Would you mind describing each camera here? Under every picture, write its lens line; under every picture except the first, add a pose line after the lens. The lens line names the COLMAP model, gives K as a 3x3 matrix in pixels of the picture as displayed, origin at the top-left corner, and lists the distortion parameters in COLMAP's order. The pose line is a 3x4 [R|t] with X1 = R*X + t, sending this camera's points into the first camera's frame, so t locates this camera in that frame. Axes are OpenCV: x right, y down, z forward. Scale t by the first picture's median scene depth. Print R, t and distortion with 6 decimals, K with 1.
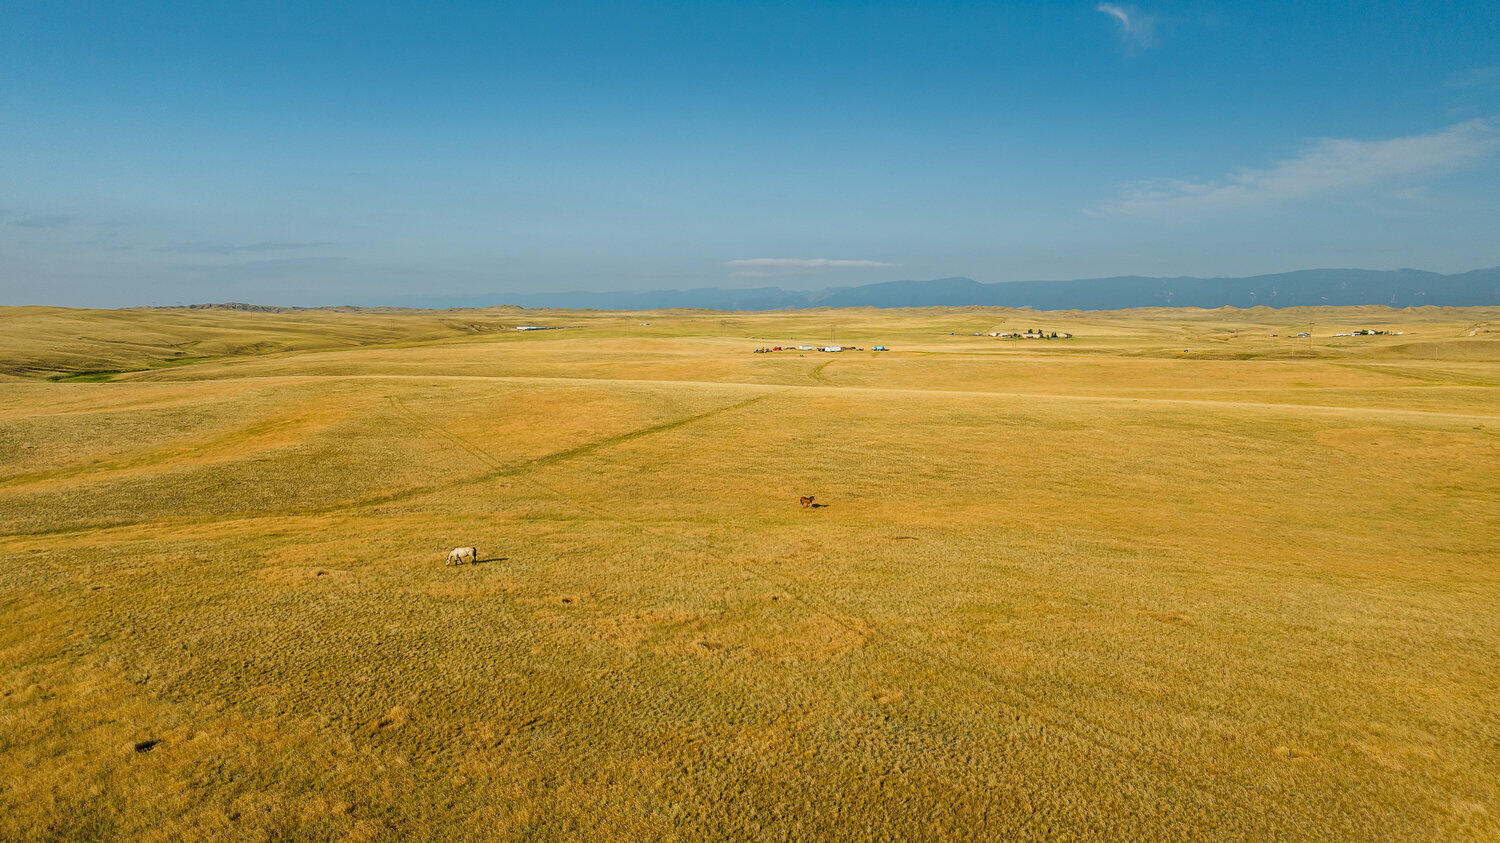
lens RADIAL K [[1119.5, 0, 752.7], [0, 1119.5, 417.5], [0, 0, 1]] dist [-0.047525, 0.000914]
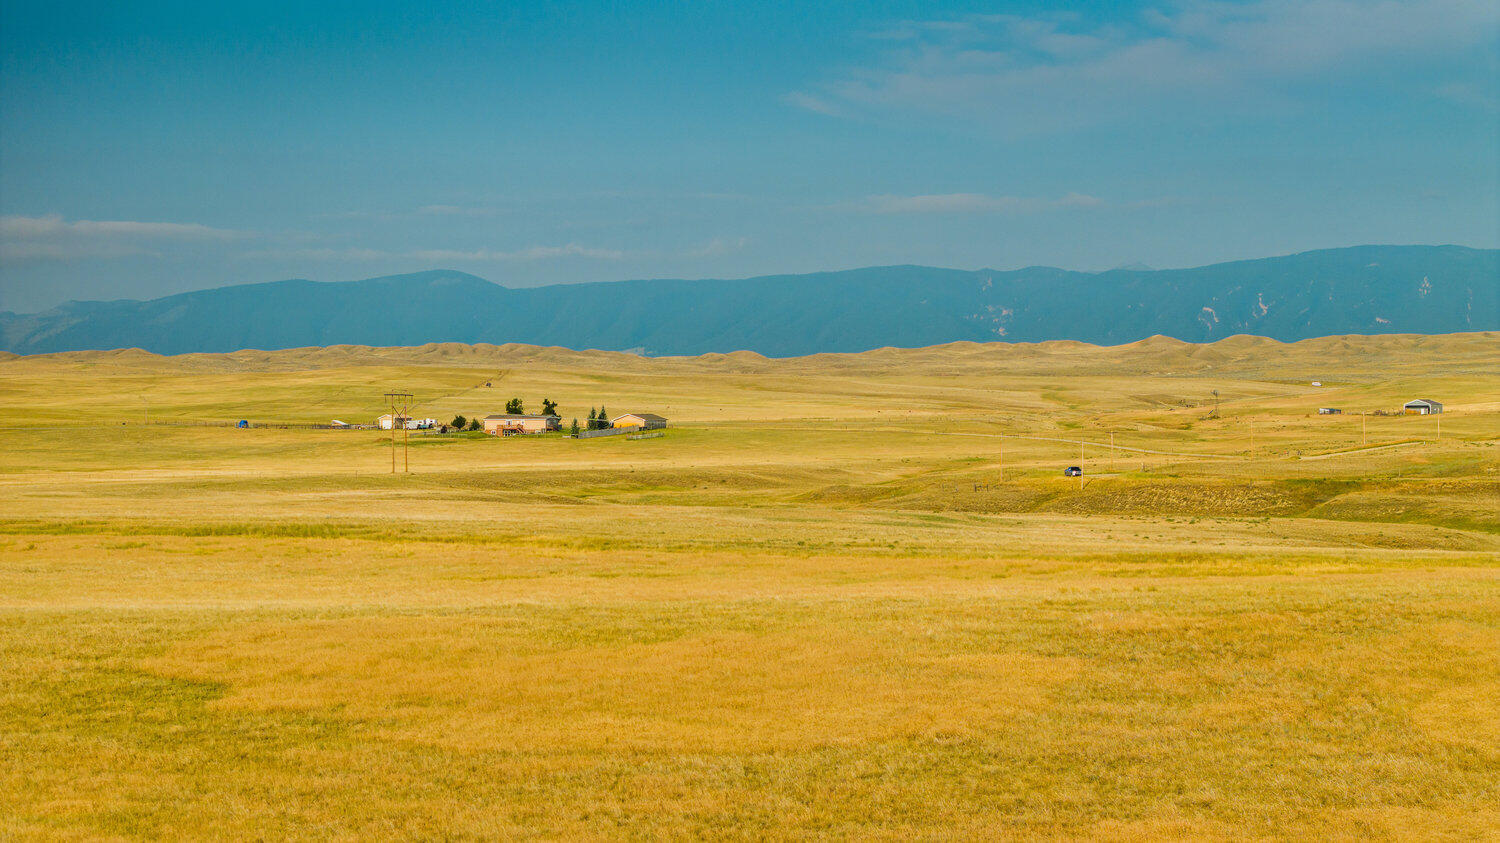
lens RADIAL K [[3016.4, 0, 746.9], [0, 3016.4, 420.1], [0, 0, 1]] dist [-0.159496, 0.000000]
pose [[0.963326, -0.014154, 0.267961, 0.101617], [0.035006, 0.996703, -0.073200, -0.017918], [-0.266041, 0.079896, 0.960645, 0.269161]]
